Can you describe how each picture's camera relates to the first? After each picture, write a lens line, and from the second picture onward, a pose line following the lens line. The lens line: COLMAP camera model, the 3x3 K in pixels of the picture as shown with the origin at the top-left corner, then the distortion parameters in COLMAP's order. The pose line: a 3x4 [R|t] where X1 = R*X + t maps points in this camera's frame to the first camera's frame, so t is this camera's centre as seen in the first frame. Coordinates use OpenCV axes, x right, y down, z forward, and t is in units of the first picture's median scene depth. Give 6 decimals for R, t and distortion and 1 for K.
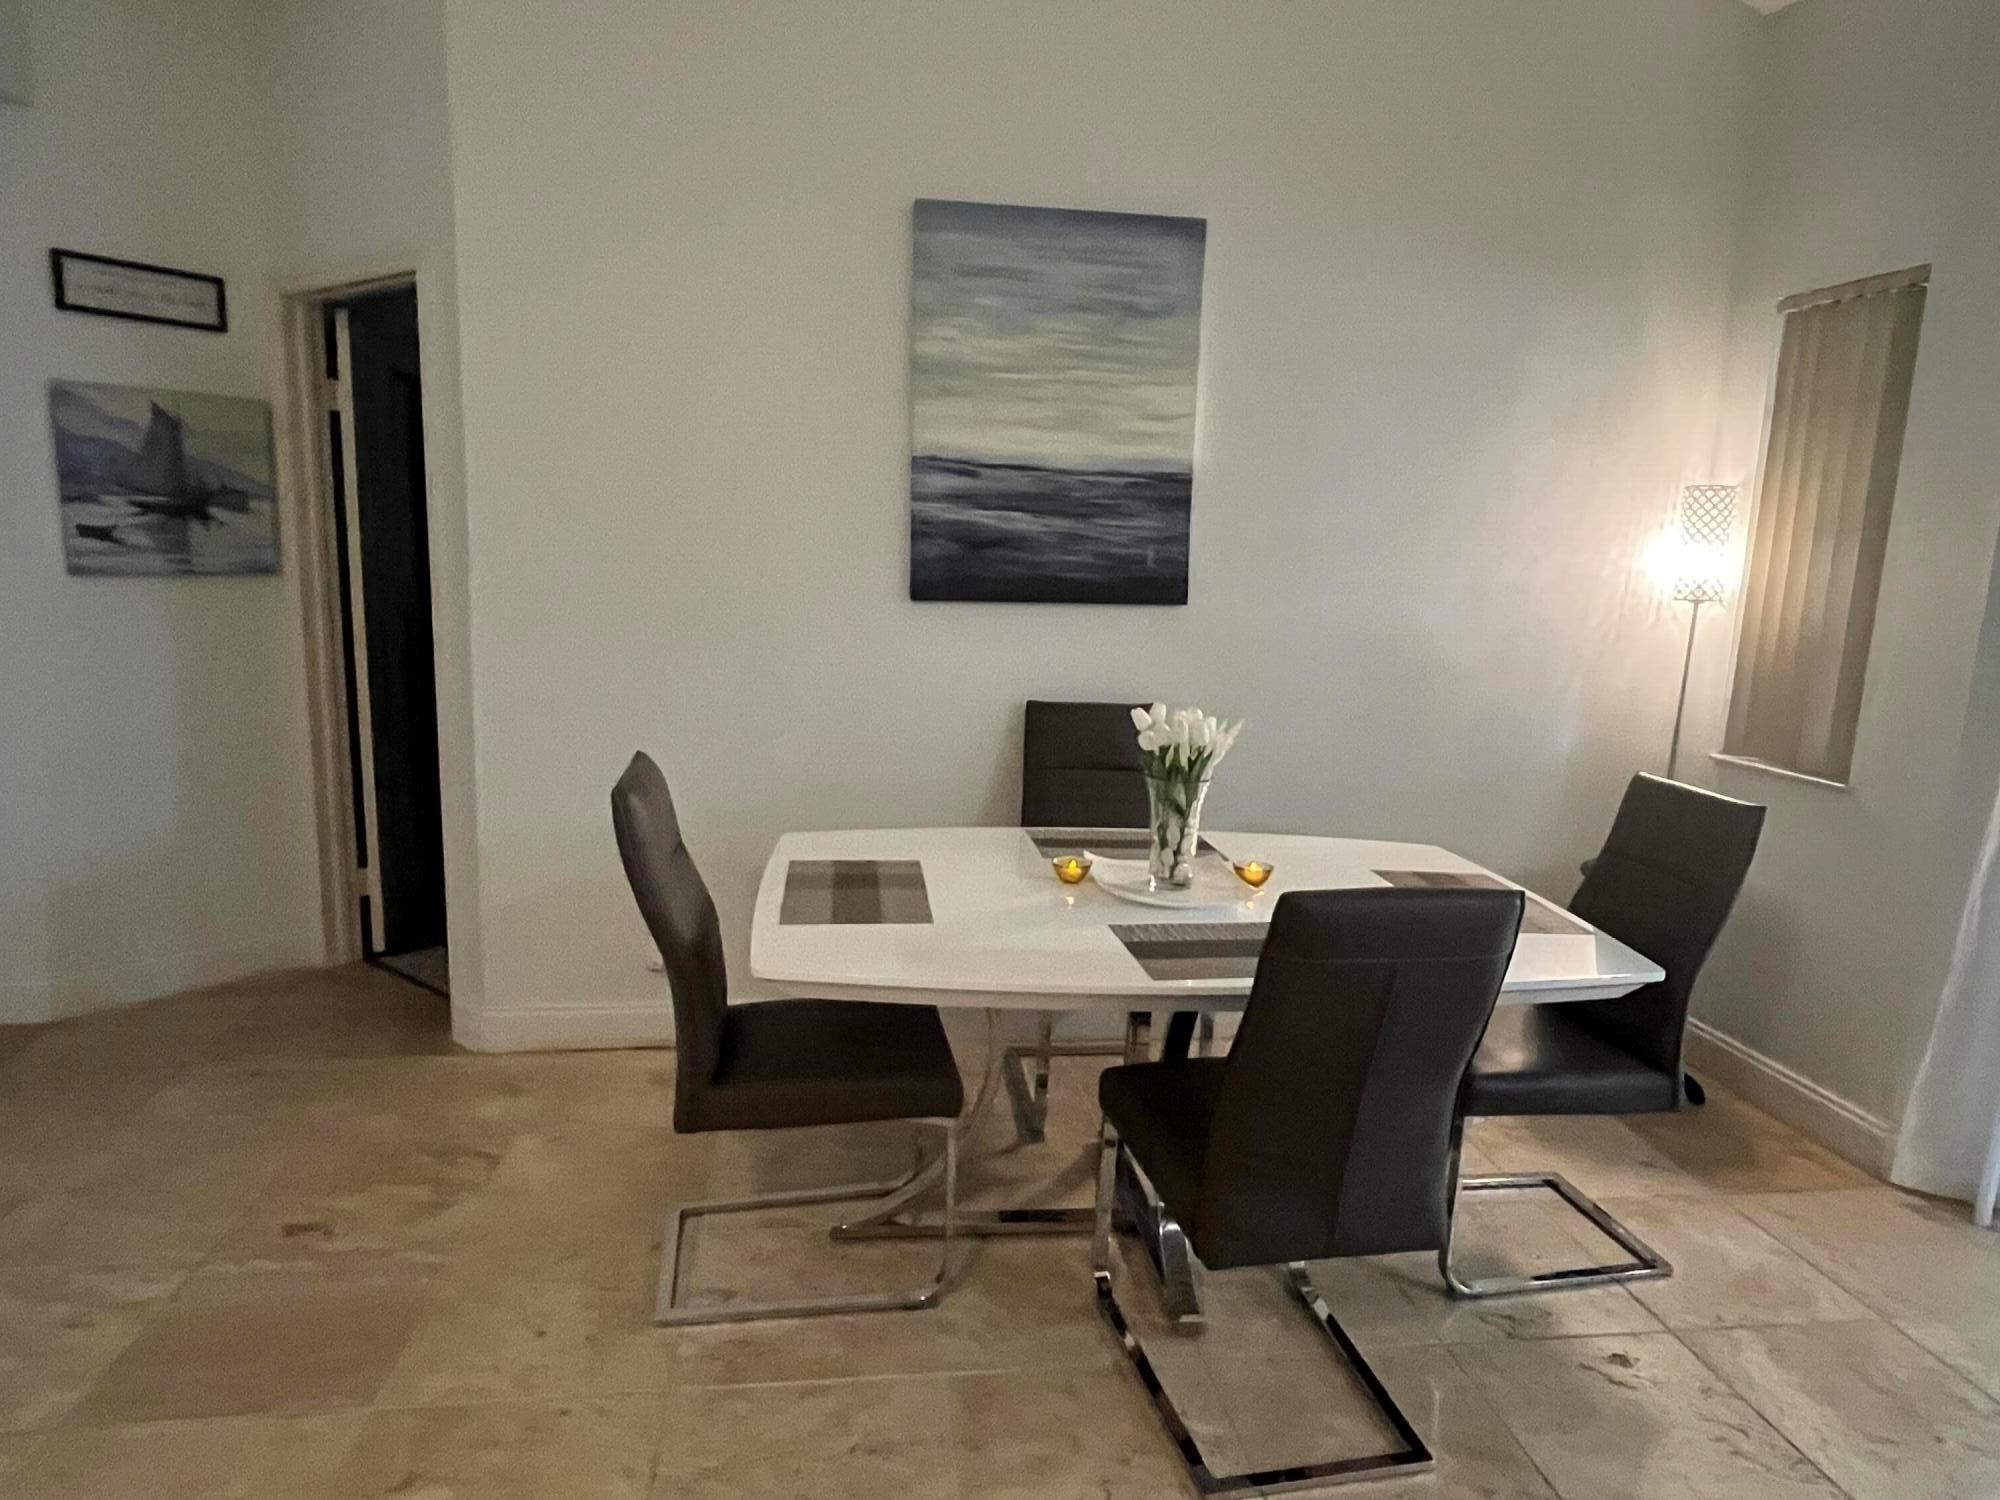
lens RADIAL K [[1207.2, 0, 1014.6], [0, 1207.2, 754.5], [0, 0, 1]] dist [-0.004219, 0.001125]
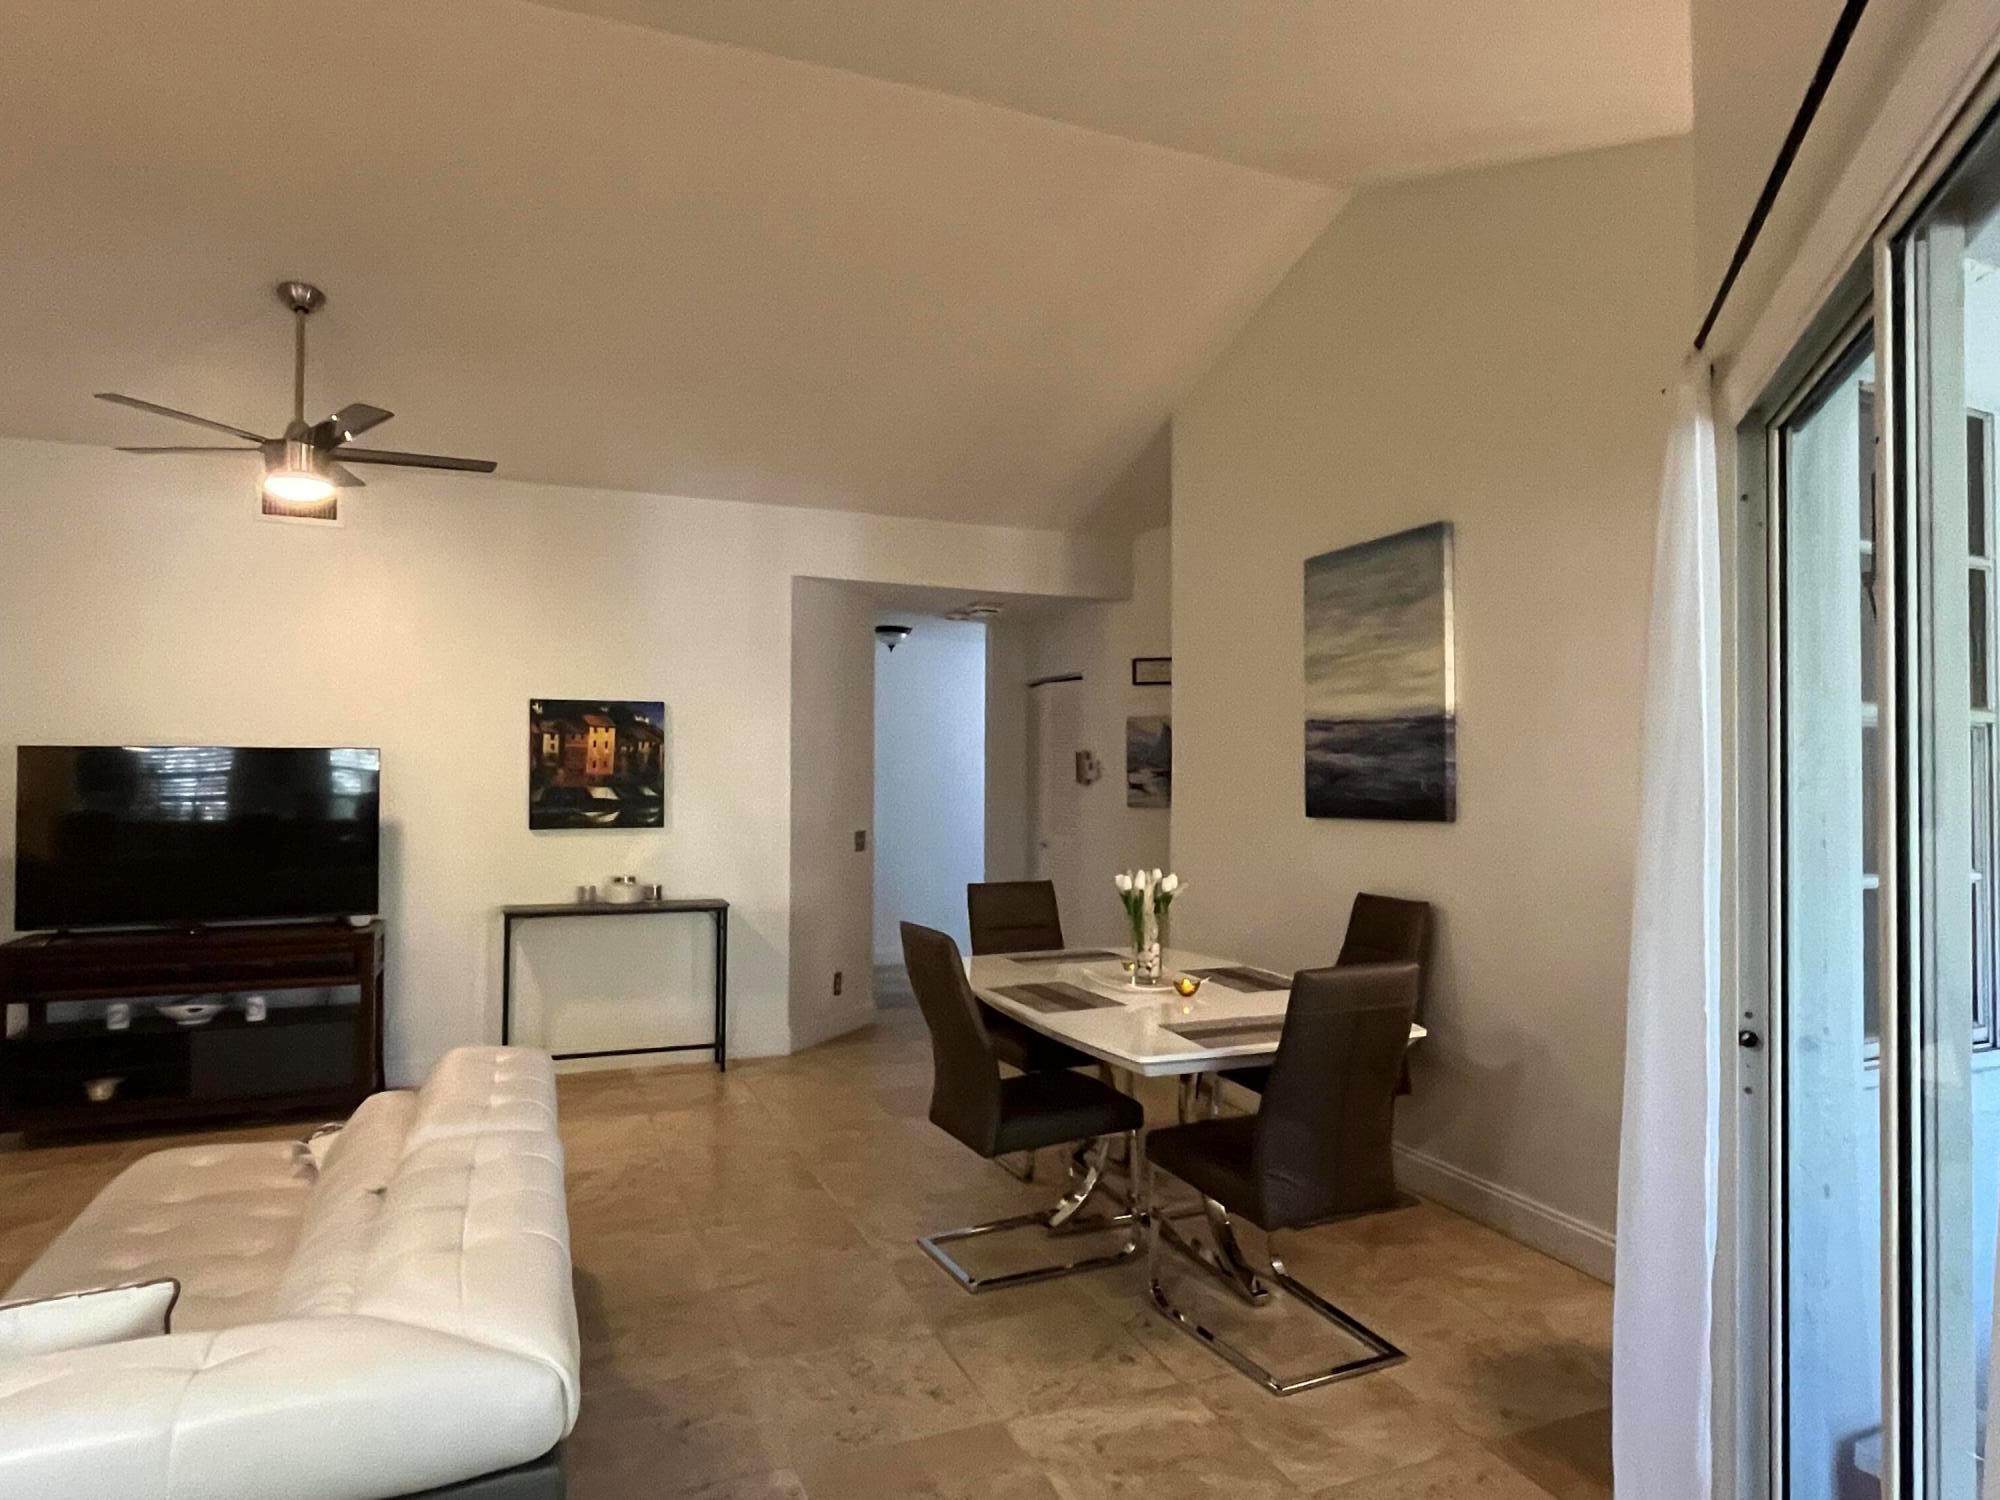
lens RADIAL K [[1207.2, 0, 1013.6], [0, 1207.2, 747.1], [0, 0, 1]] dist [-0.004219, 0.001125]
pose [[0.248443, -0.059146, -0.966839, 1.250407], [-0.159668, 0.981980, -0.101101, -0.006508], [0.955396, 0.179491, 0.234523, 0.305989]]
